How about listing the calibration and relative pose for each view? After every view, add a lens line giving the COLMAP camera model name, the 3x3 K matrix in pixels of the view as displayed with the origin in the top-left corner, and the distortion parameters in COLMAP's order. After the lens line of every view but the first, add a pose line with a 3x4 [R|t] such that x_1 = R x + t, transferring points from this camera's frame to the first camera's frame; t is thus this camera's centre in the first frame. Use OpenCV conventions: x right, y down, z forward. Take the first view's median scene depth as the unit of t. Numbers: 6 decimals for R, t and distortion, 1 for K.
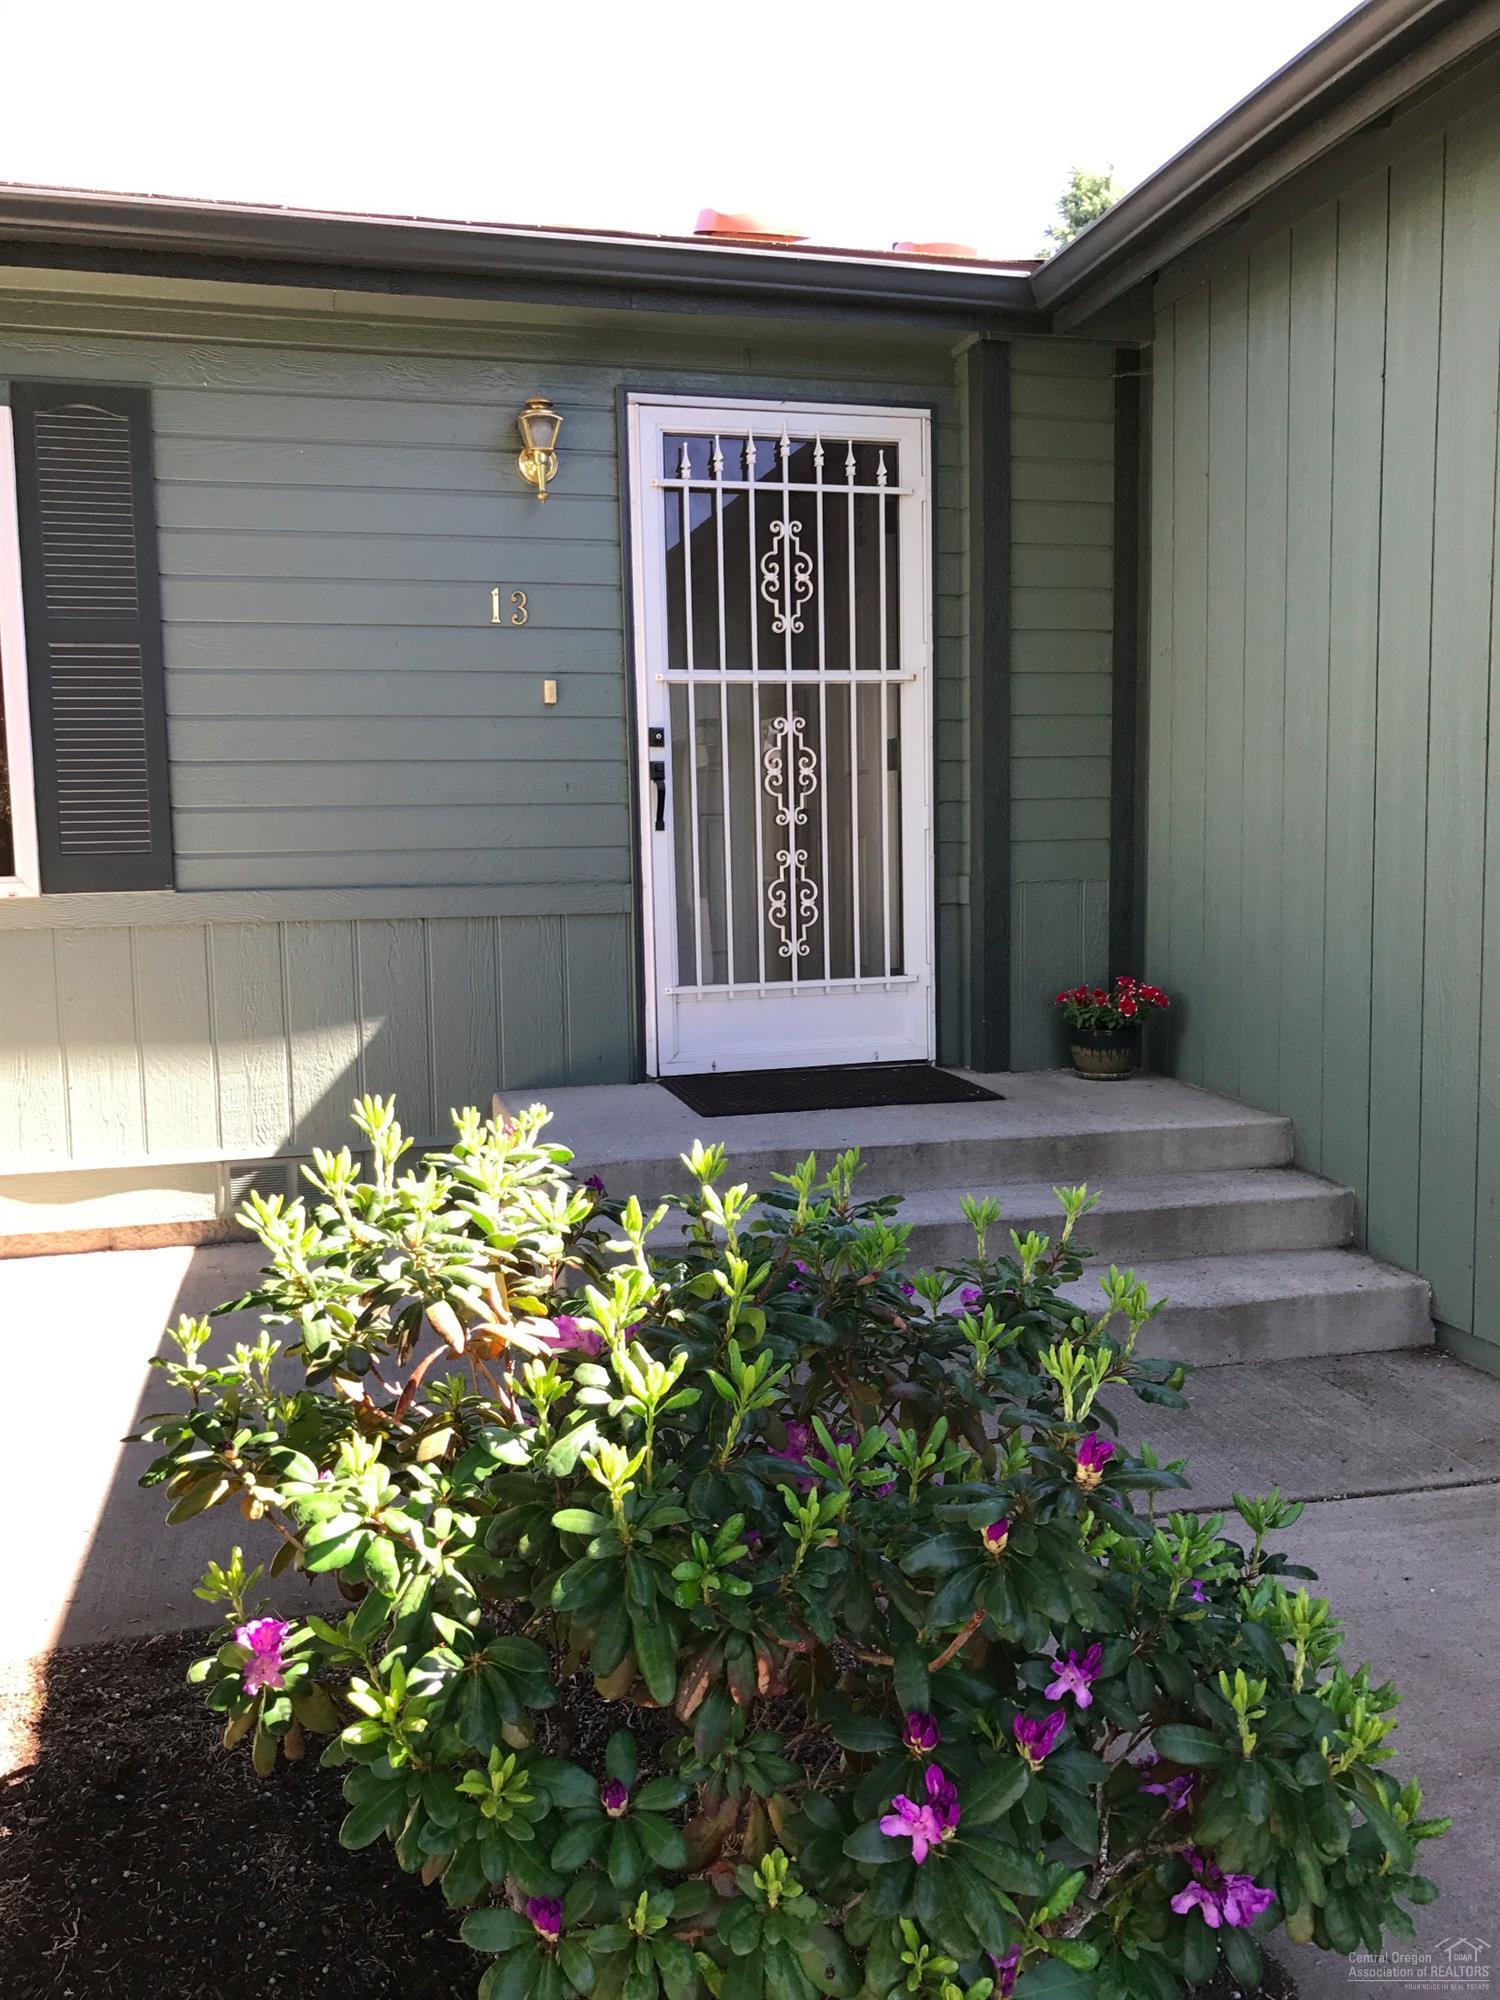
lens RADIAL K [[1656.2, 0, 760.9], [0, 1656.2, 1000.9], [0, 0, 1]] dist [0.026167, -0.006167]
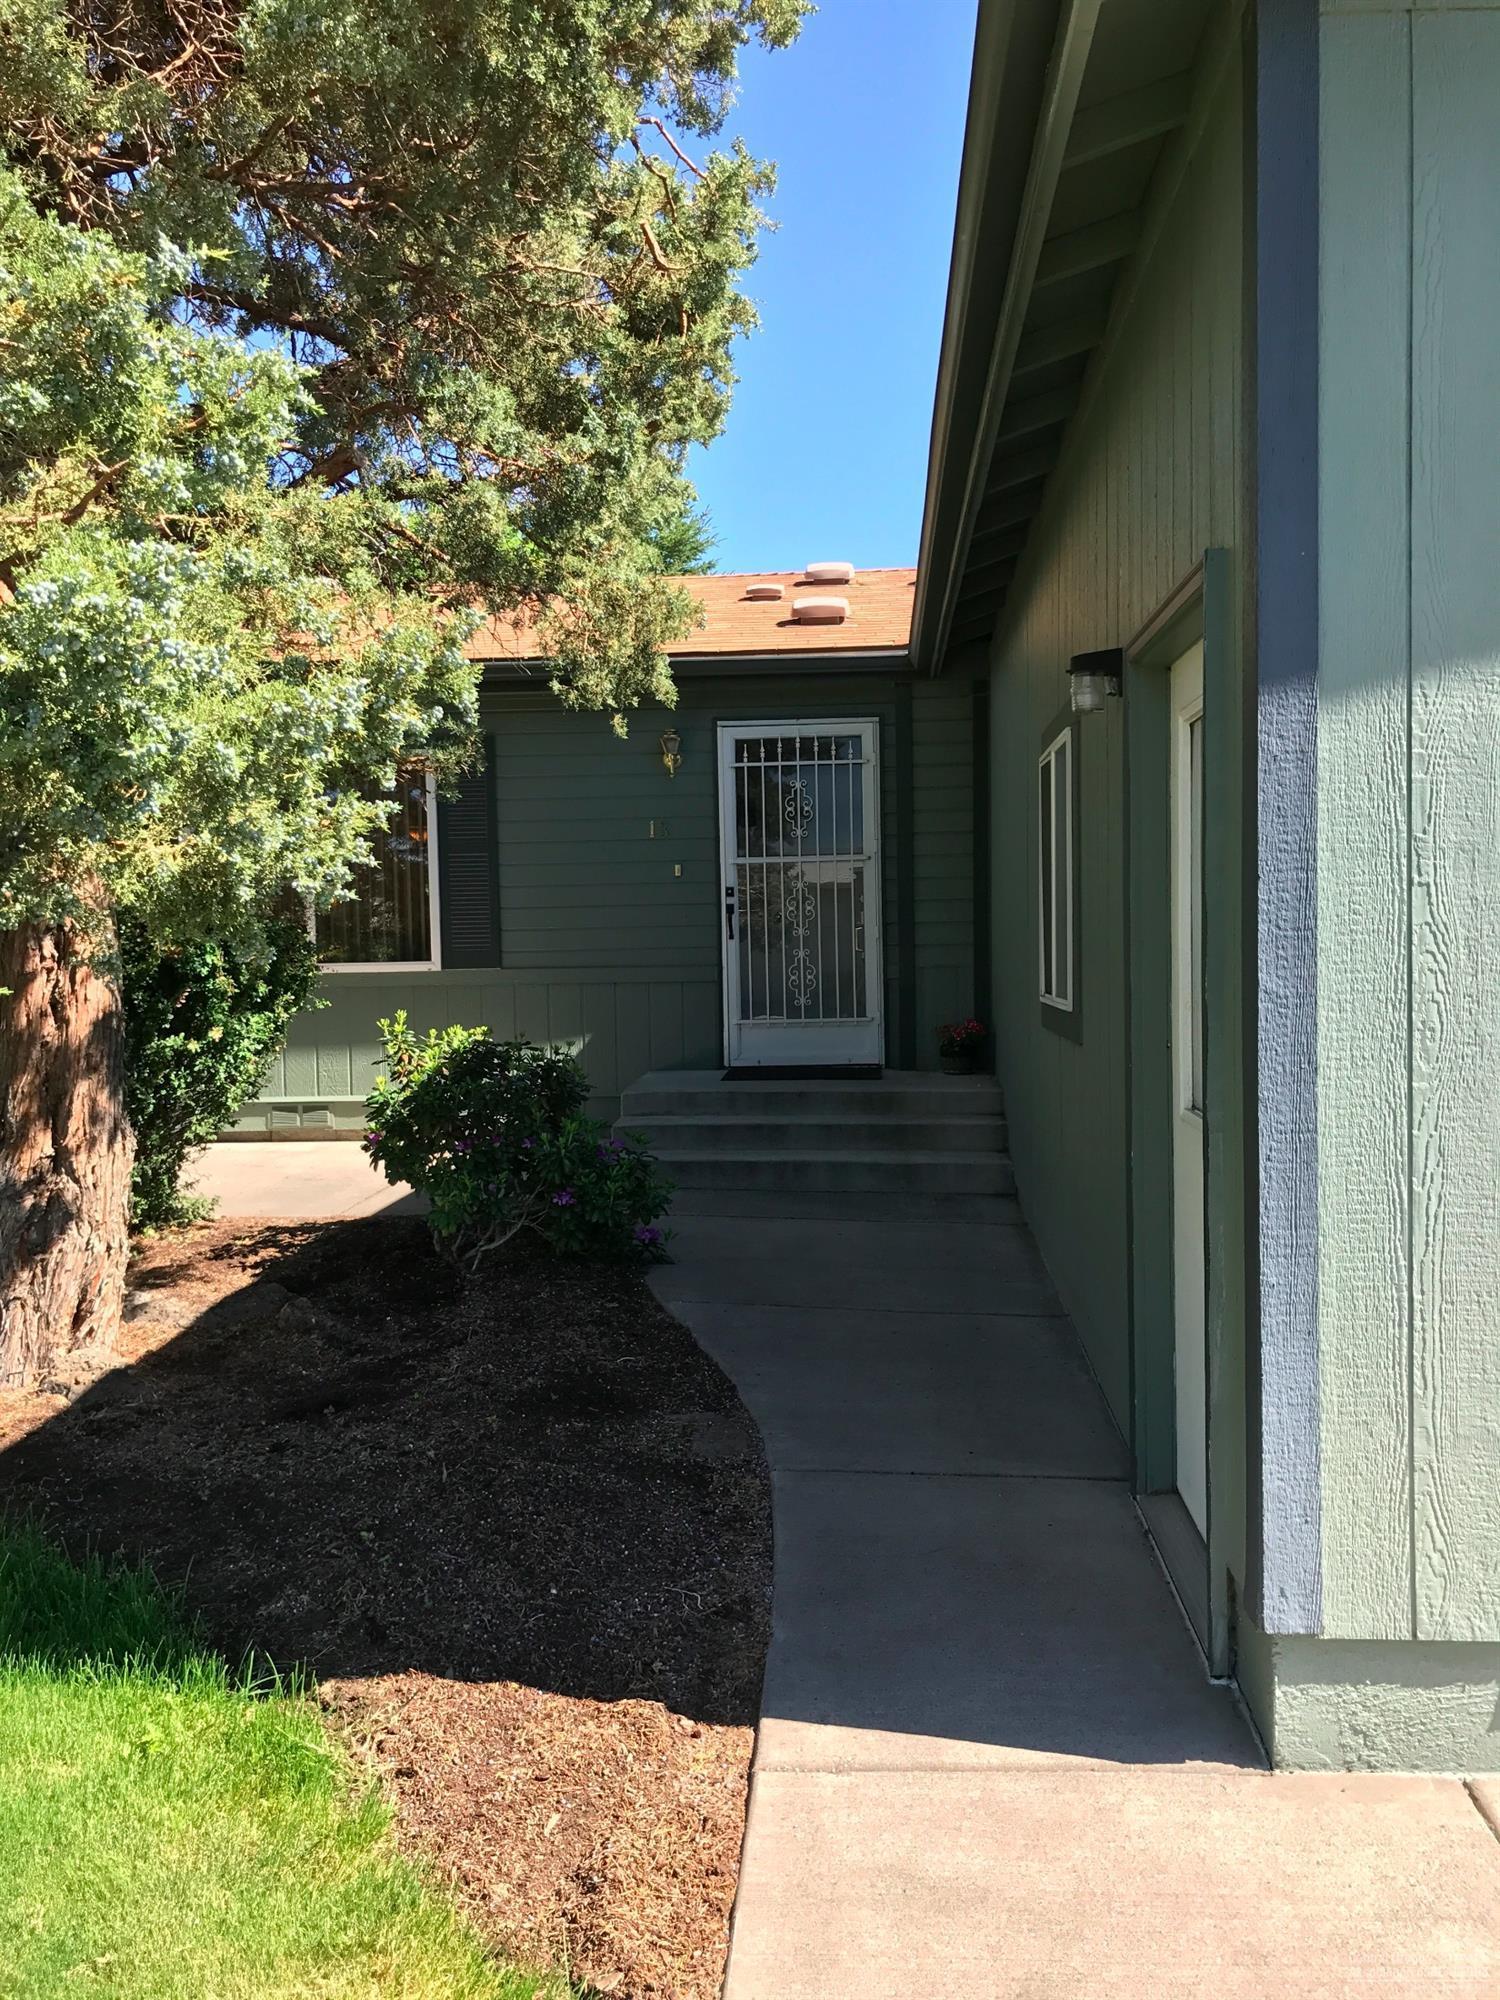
lens RADIAL K [[1656.2, 0, 746.0], [0, 1656.2, 996.3], [0, 0, 1]] dist [0.026167, -0.006167]
pose [[0.942262, 0.012671, -0.334638, 0.608029], [-0.030717, 0.998341, -0.048691, 0.058342], [0.333466, 0.056159, 0.941088, -0.822768]]
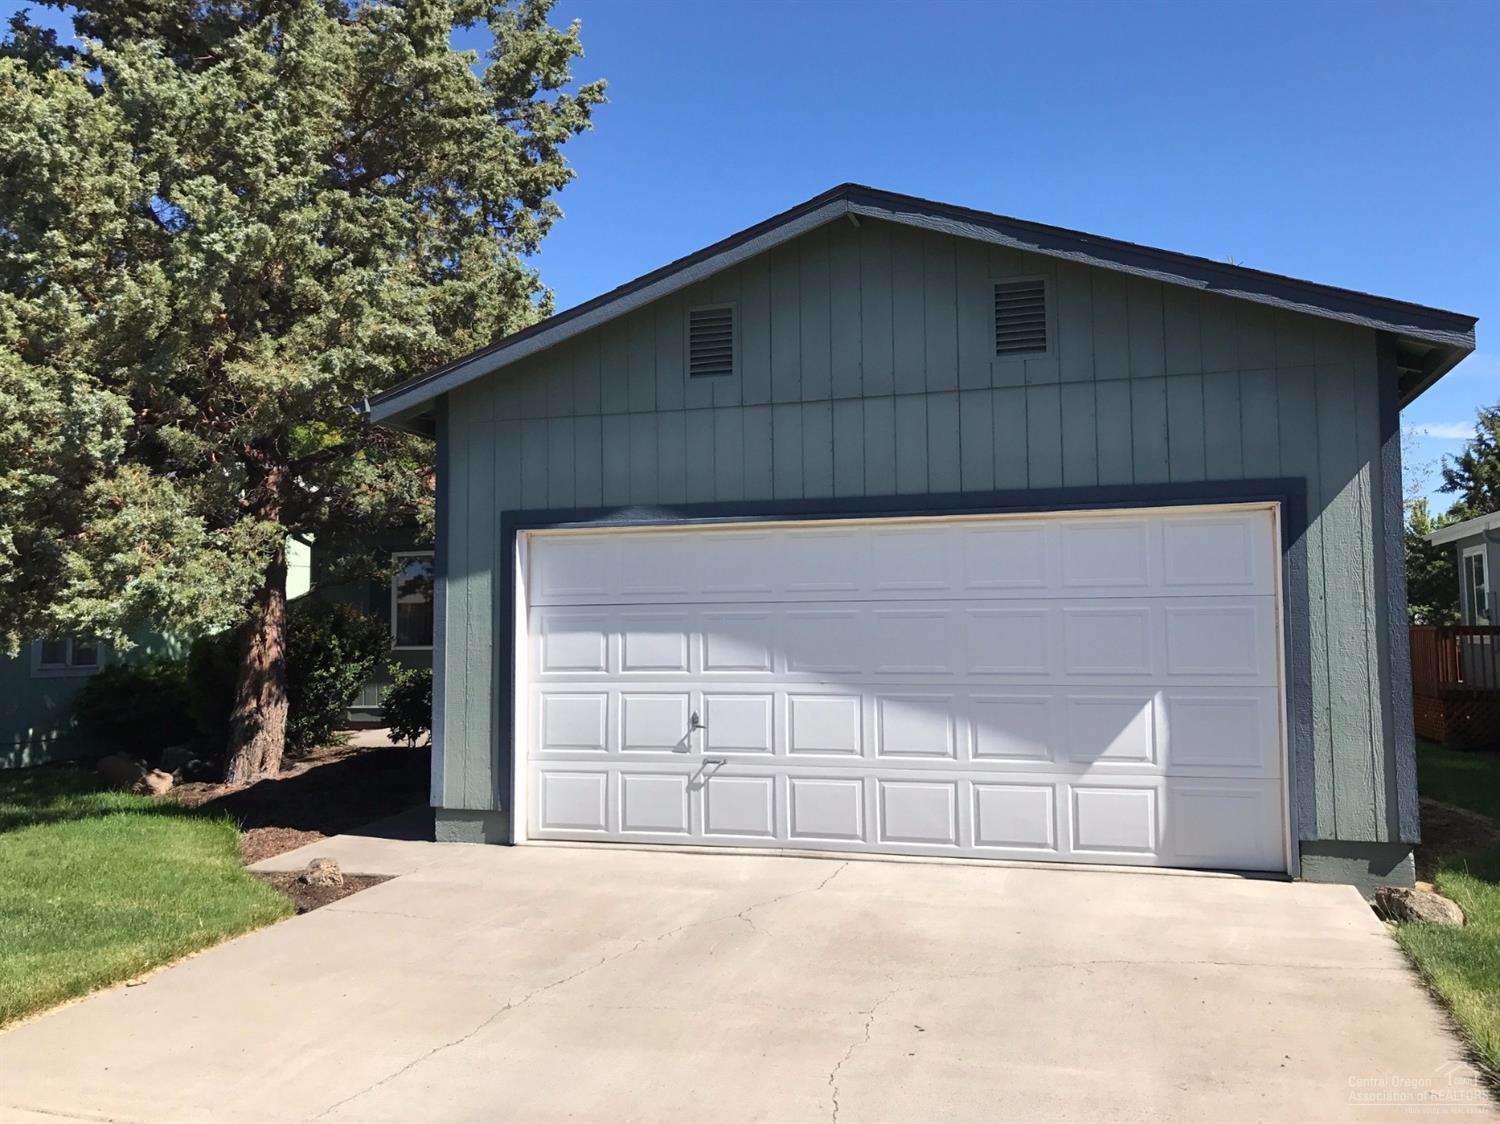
lens RADIAL K [[1242.1, 0, 748.8], [0, 1242.1, 561.7], [0, 0, 1]] dist [0.026167, -0.006167]
pose [[0.842960, -0.023732, -0.537452, 2.400708], [-0.057051, 0.989450, -0.133171, 0.129606], [0.534942, 0.142920, 0.832713, -1.726769]]
